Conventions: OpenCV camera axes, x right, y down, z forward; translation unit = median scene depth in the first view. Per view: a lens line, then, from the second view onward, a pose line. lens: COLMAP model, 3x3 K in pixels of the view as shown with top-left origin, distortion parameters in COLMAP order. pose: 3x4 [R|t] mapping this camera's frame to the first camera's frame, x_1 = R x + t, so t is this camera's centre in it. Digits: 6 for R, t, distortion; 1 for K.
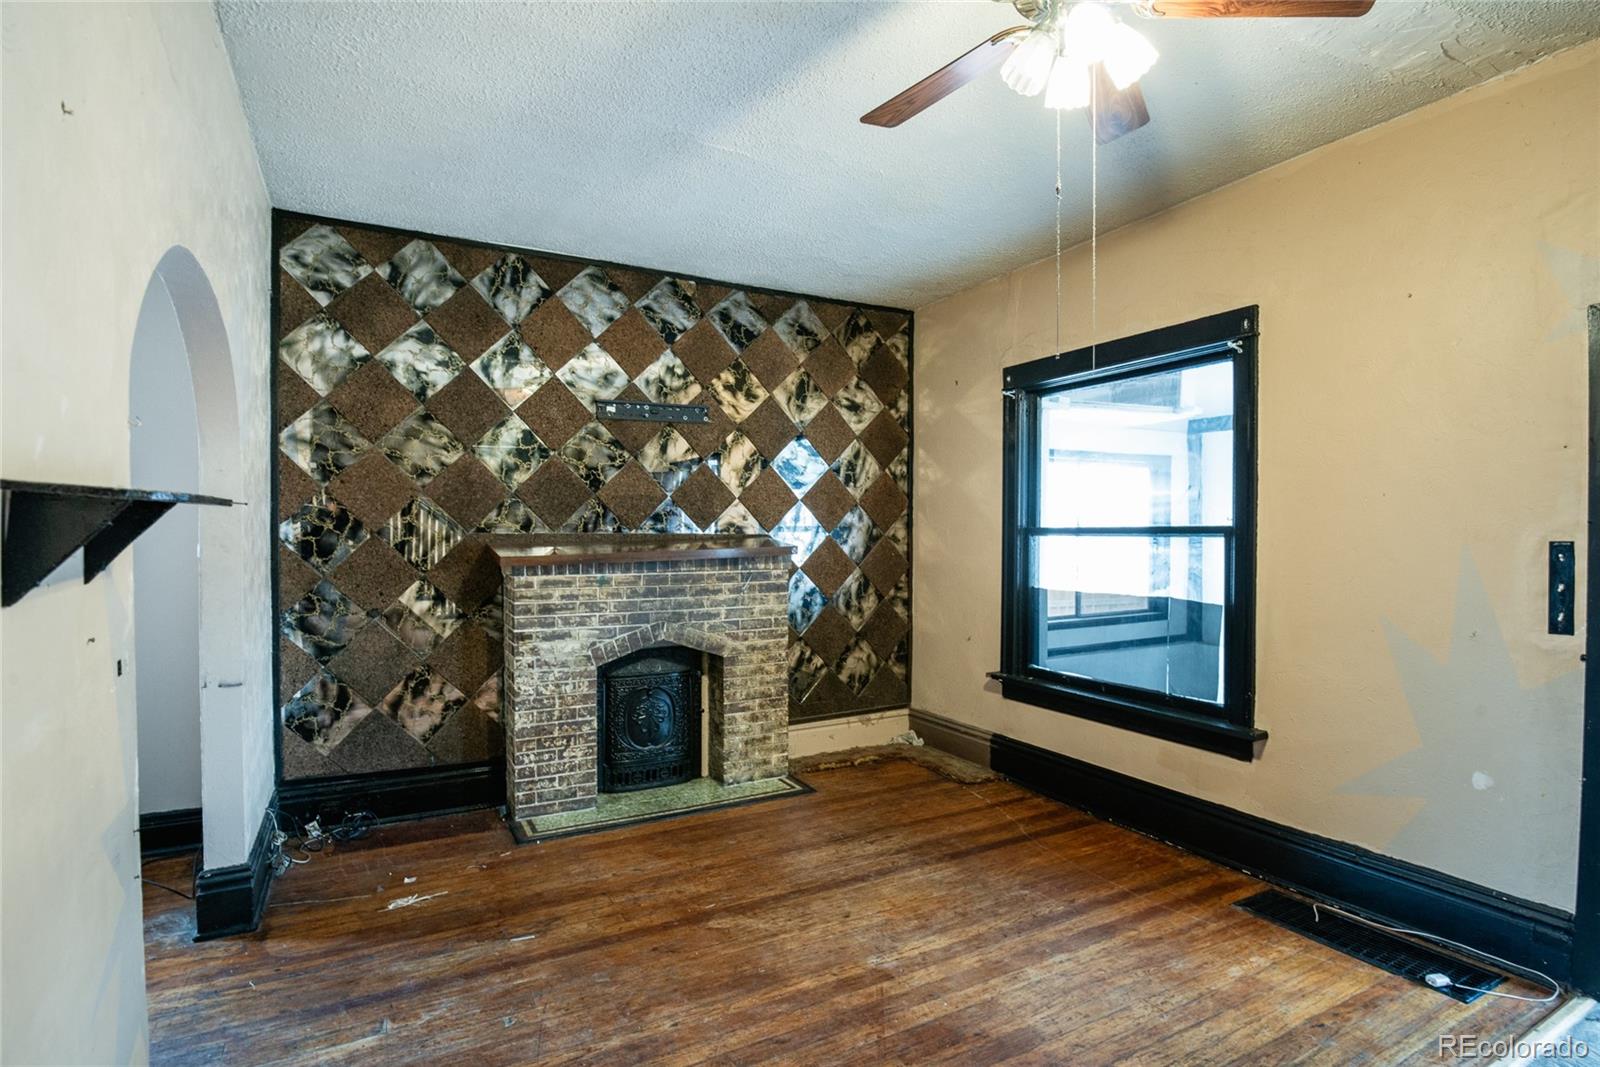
lens RADIAL K [[797.2, 0, 800.0], [0, 797.2, 533.5], [0, 0, 1]] dist [-0.026988, 0.000100]
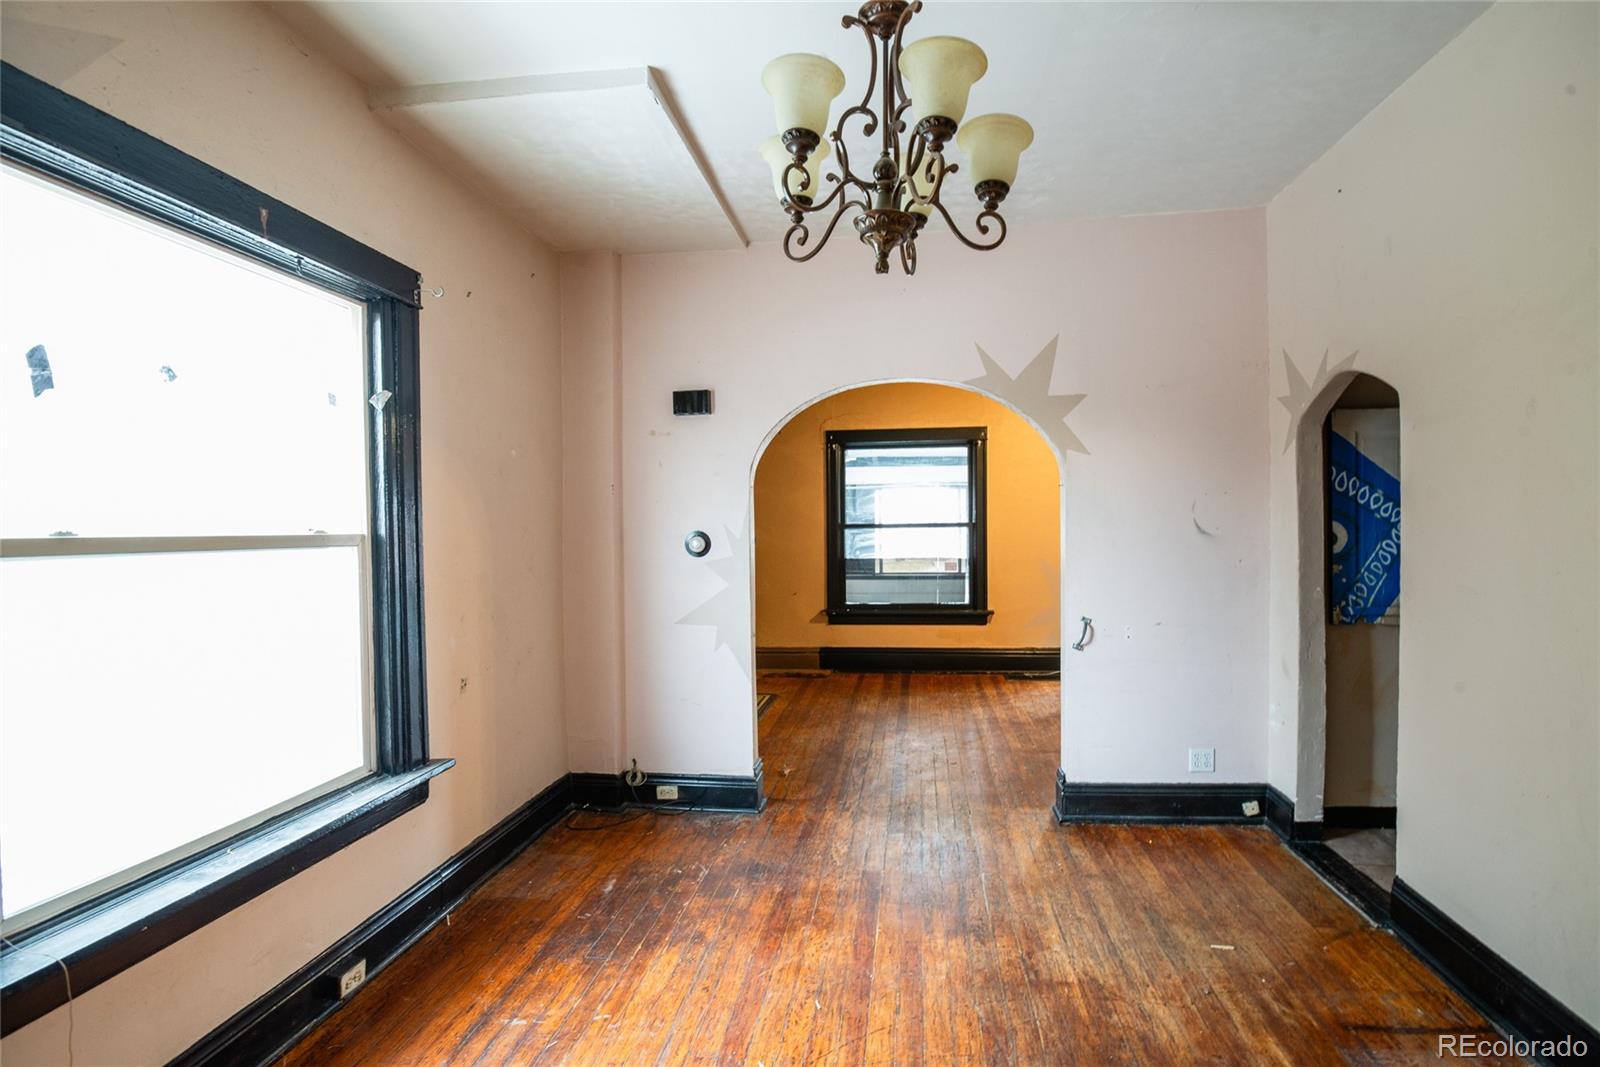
lens RADIAL K [[784.3, 0, 796.8], [0, 784.3, 541.5], [0, 0, 1]] dist [-0.030497, -0.000762]
pose [[0.603974, -0.023755, 0.796650, -1.258036], [0.015581, 0.999717, 0.017998, -0.002661], [-0.796852, 0.001543, 0.604173, 0.048179]]
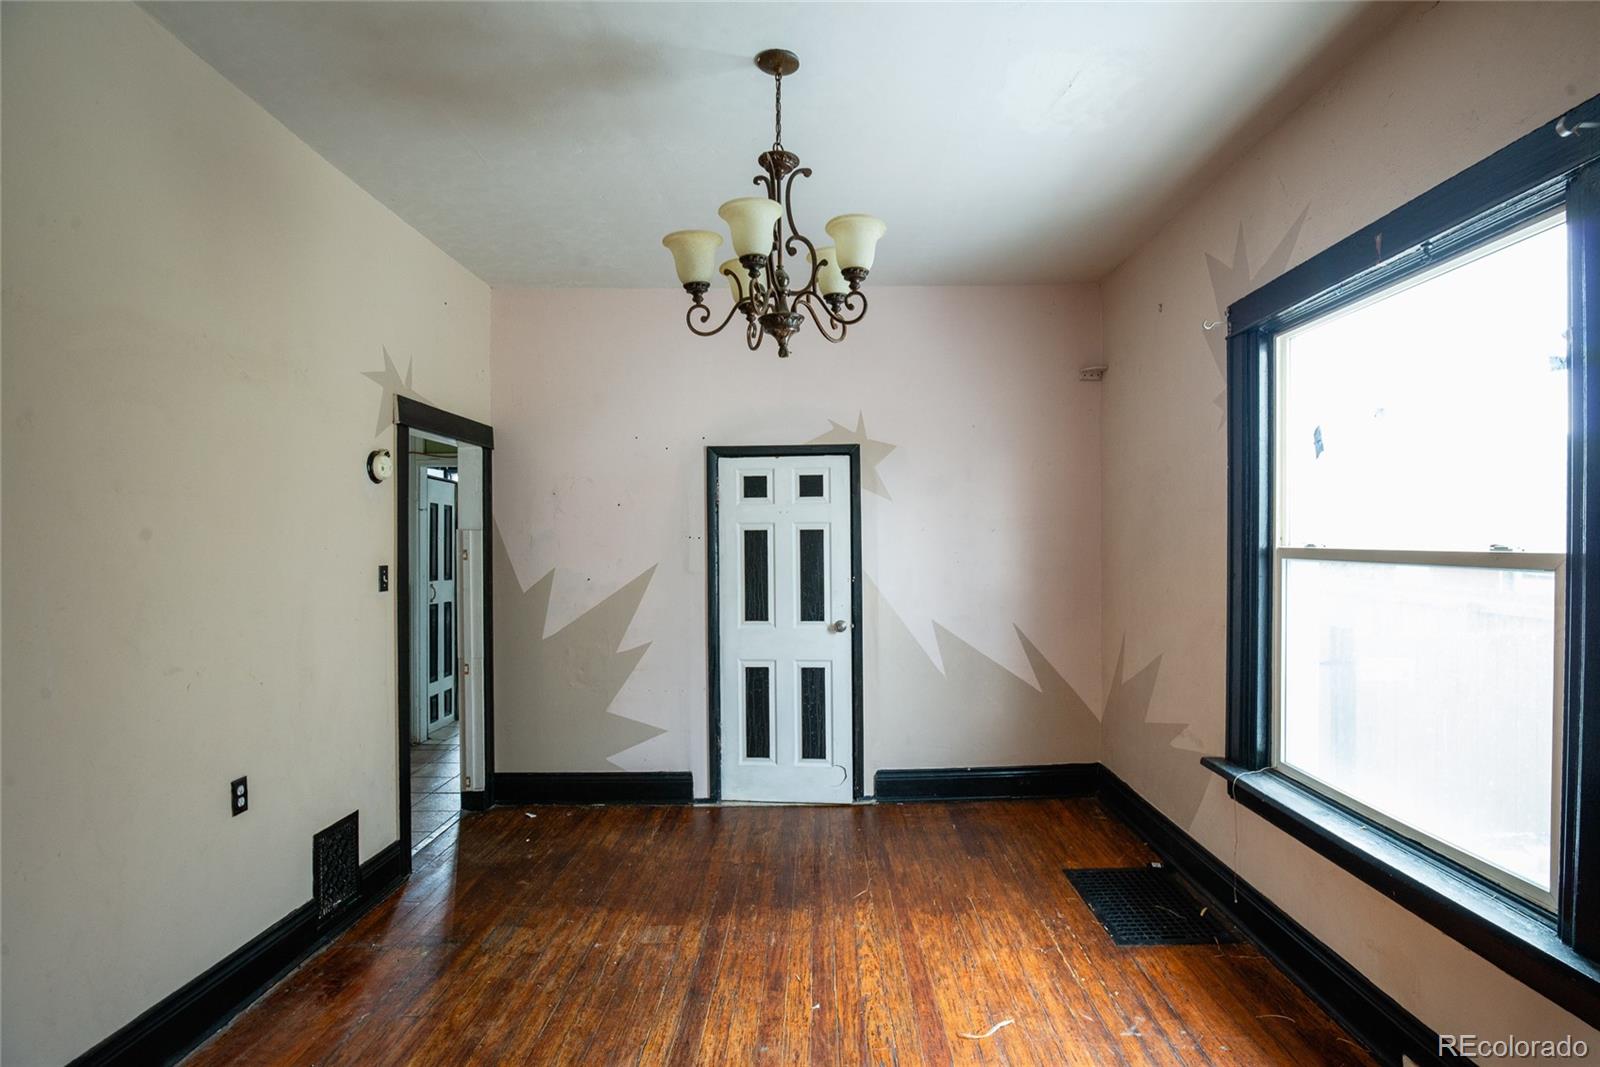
lens RADIAL K [[784.3, 0, 796.8], [0, 784.3, 541.5], [0, 0, 1]] dist [-0.030497, -0.000762]
pose [[-0.505437, 0.001682, -0.862862, -0.382173], [0.003182, 0.999995, 0.000085, -0.010995], [0.862858, -0.002703, -0.505440, 0.571862]]
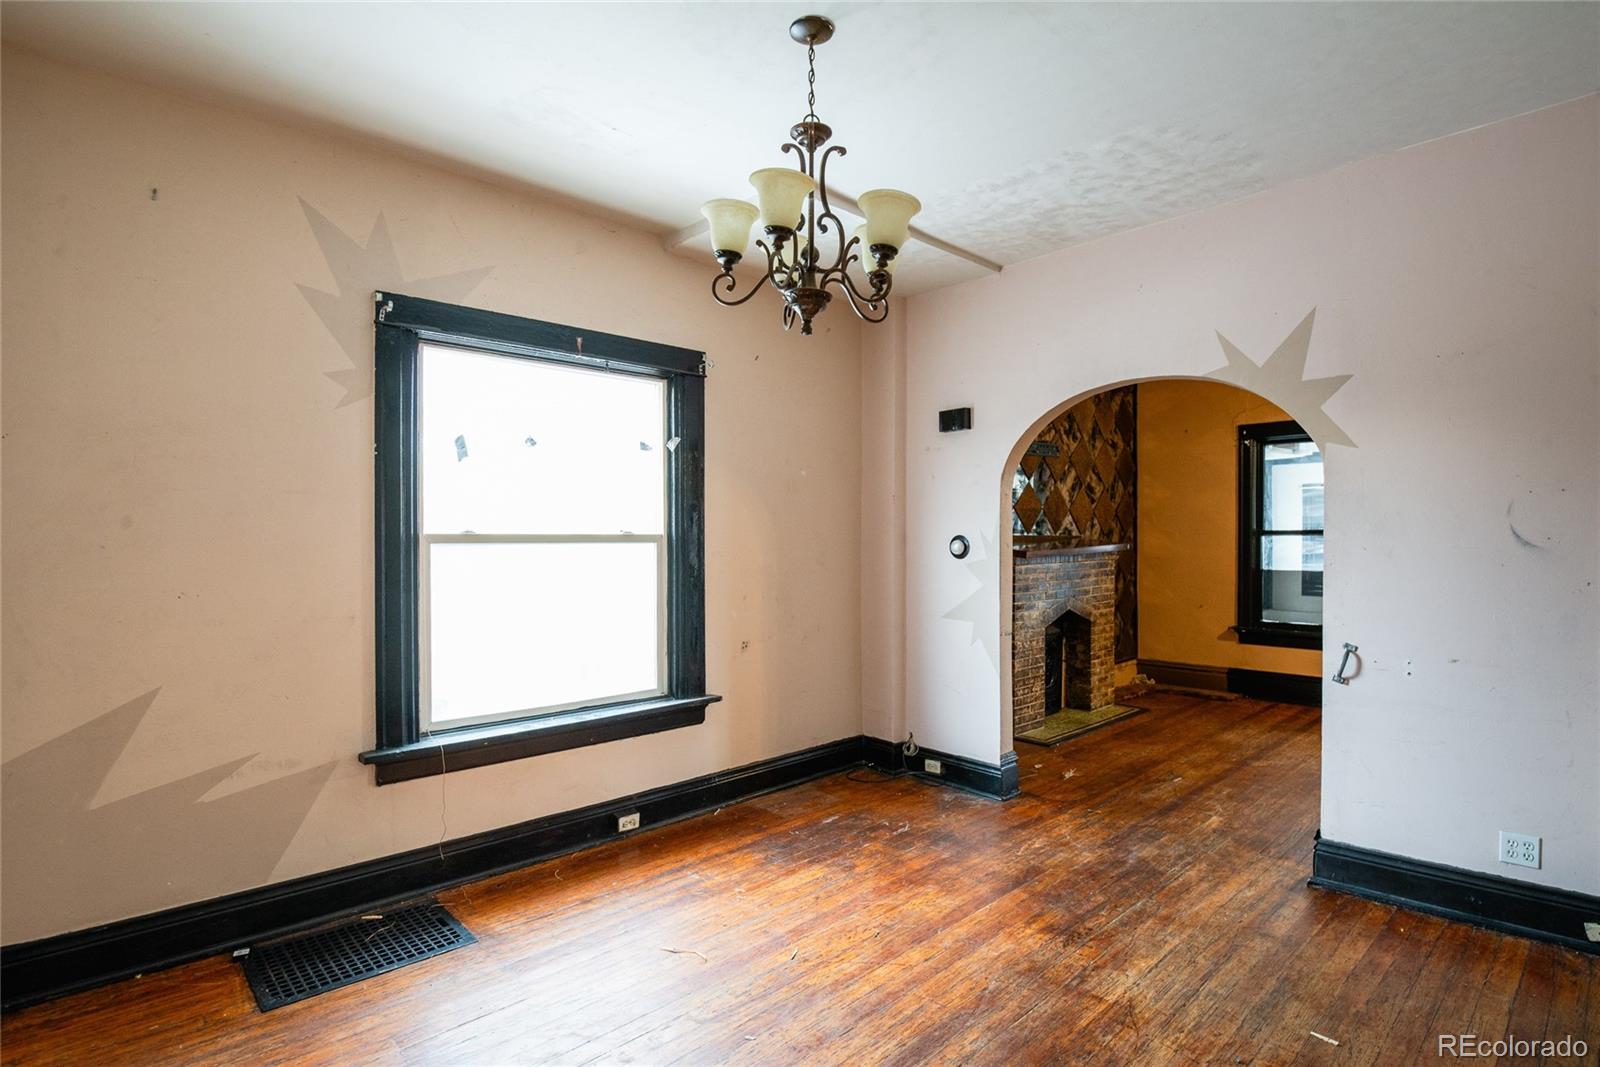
lens RADIAL K [[784.3, 0, 796.8], [0, 784.3, 541.5], [0, 0, 1]] dist [-0.030497, -0.000762]
pose [[0.971672, -0.005747, 0.236263, -1.026211], [0.004804, 0.999978, 0.004569, 0.002440], [-0.236284, -0.003304, 0.971678, -0.265154]]
